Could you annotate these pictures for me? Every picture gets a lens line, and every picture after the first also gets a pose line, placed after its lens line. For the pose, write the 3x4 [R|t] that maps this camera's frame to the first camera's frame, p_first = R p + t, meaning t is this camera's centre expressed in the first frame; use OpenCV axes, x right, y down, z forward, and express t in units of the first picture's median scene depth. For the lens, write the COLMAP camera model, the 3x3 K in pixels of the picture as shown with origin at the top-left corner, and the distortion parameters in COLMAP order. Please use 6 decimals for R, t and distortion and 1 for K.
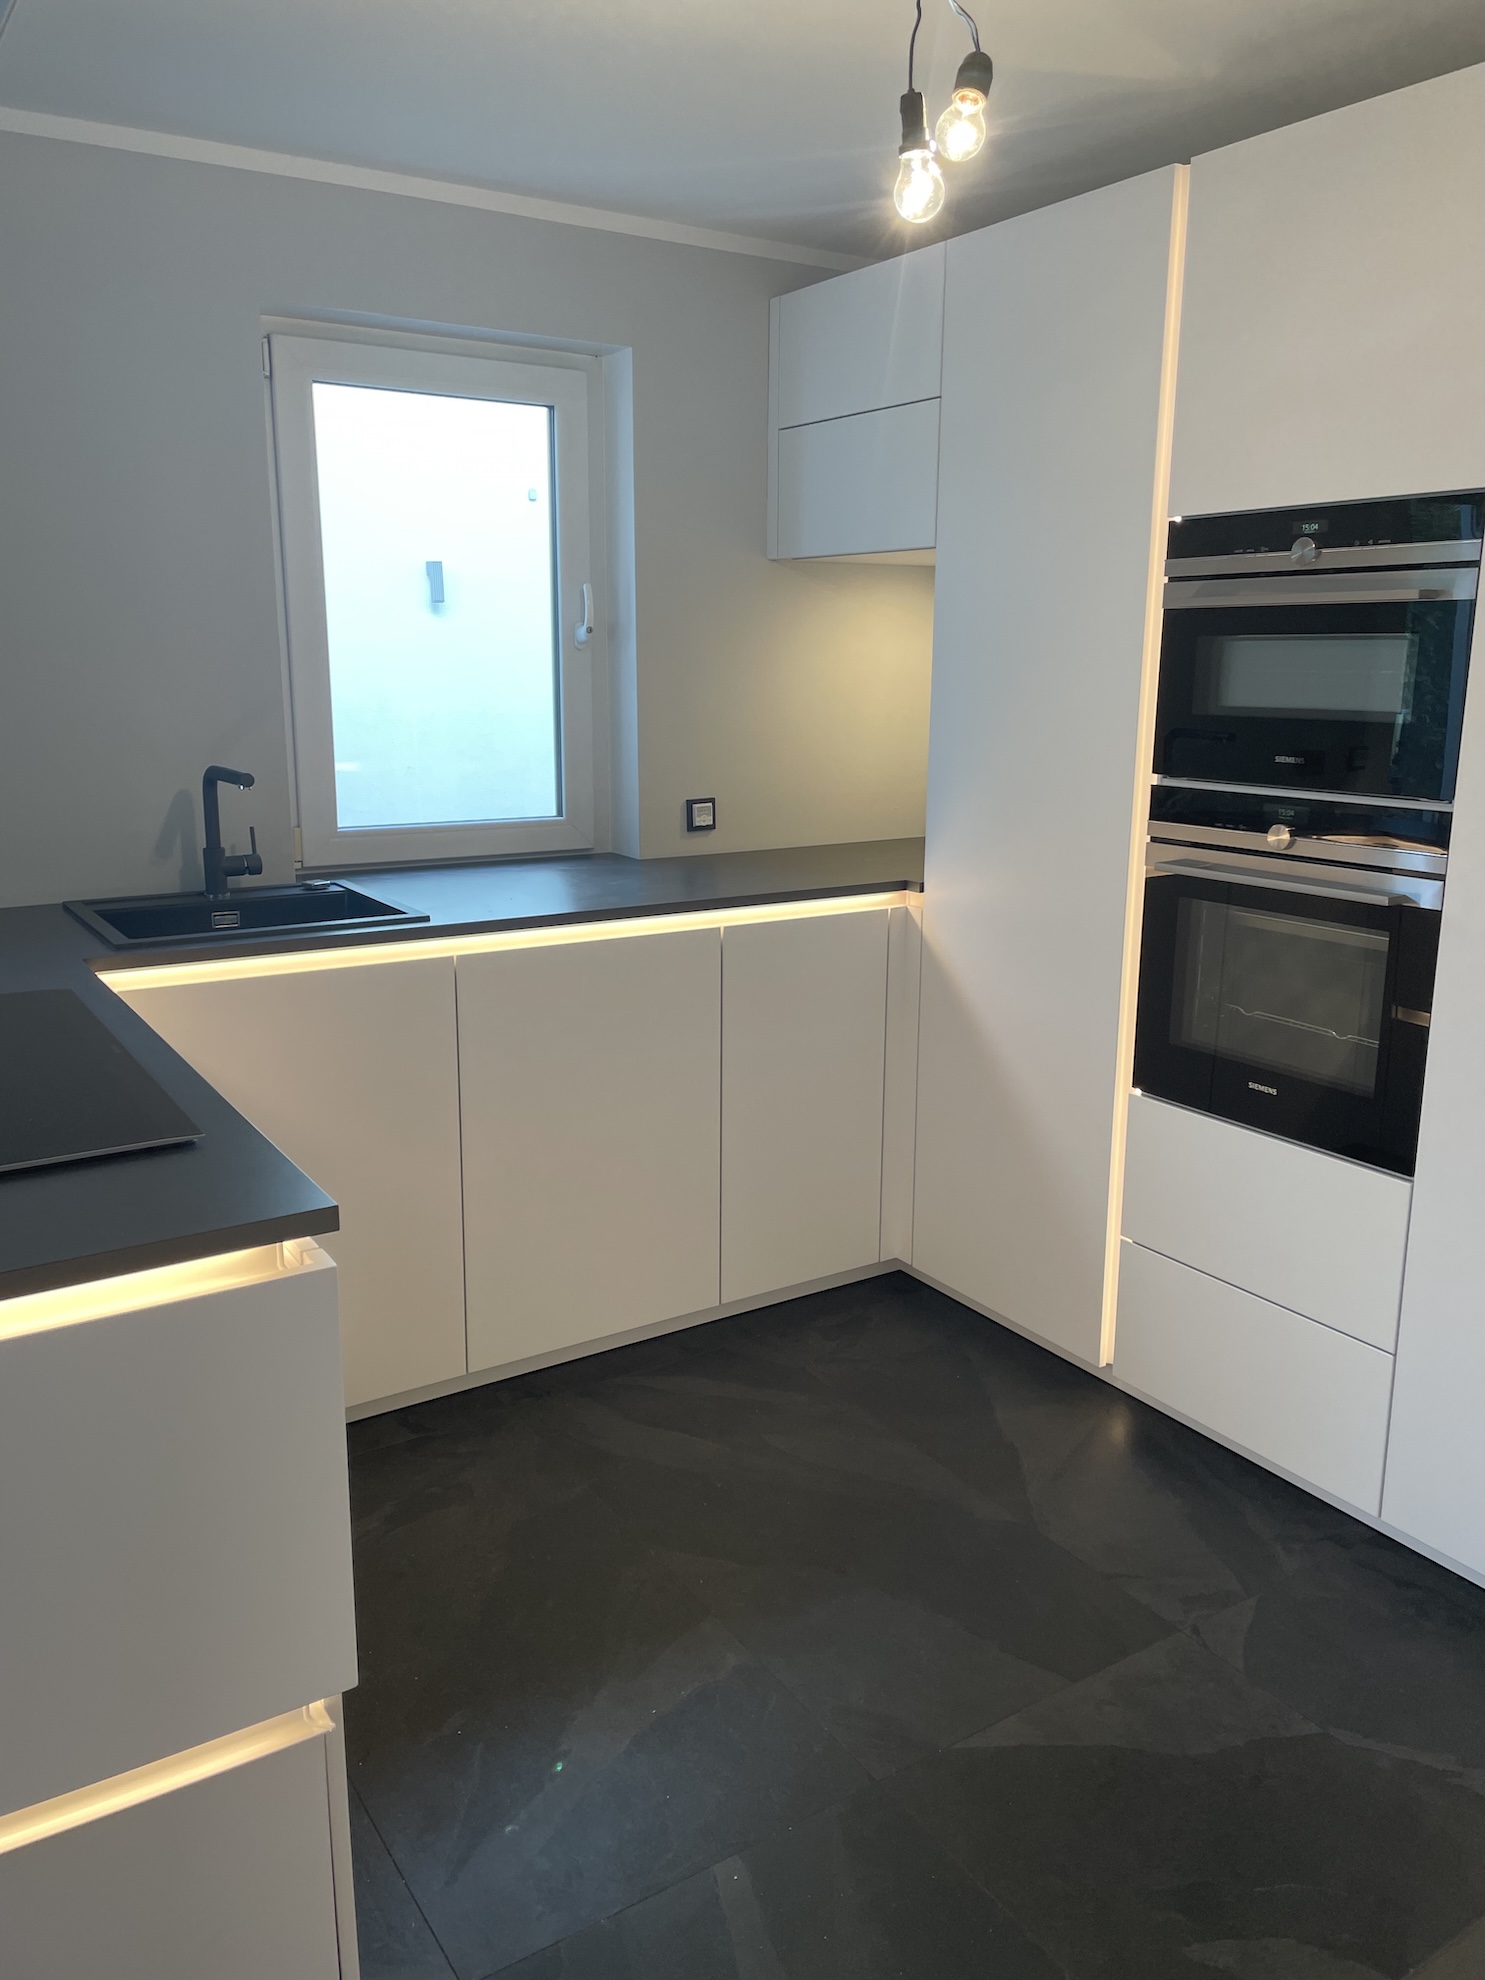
lens RADIAL K [[1500.4, 0, 740.0], [0, 1500.4, 990.5], [0, 0, 1]] dist [0.032229, -0.020249]
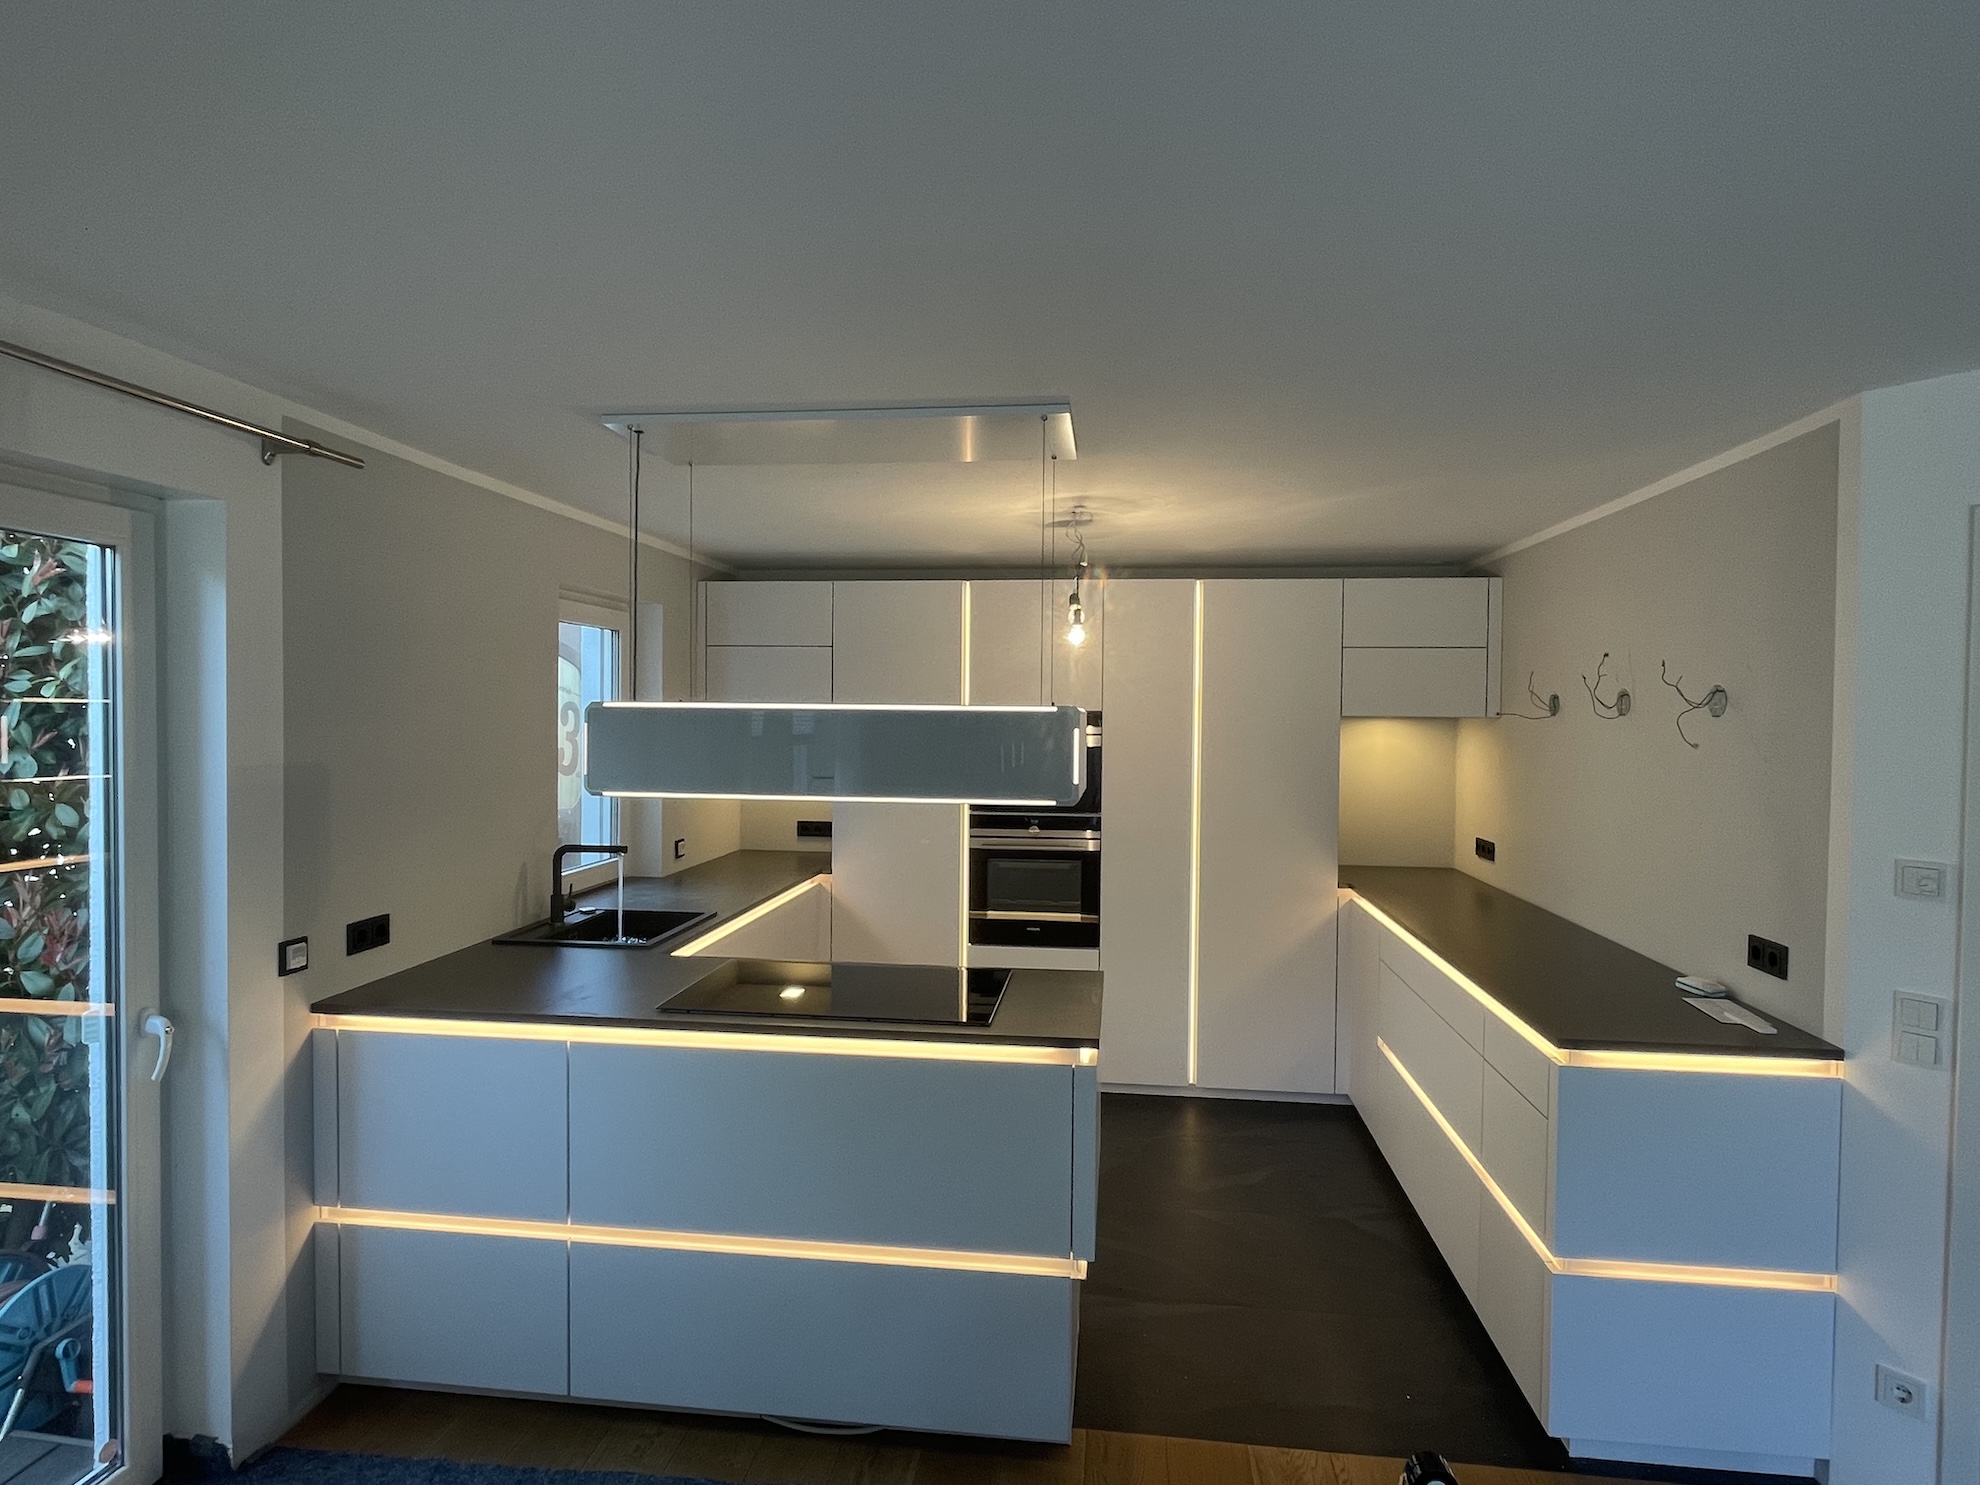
lens RADIAL K [[1062.5, 0, 987.5], [0, 1062.5, 736.9], [0, 0, 1]] dist [-0.003482, -0.000404]
pose [[0.636482, -0.019252, 0.771051, -1.037982], [0.162923, 0.980487, -0.110007, -0.064965], [-0.753887, 0.195640, 0.627199, -0.130075]]
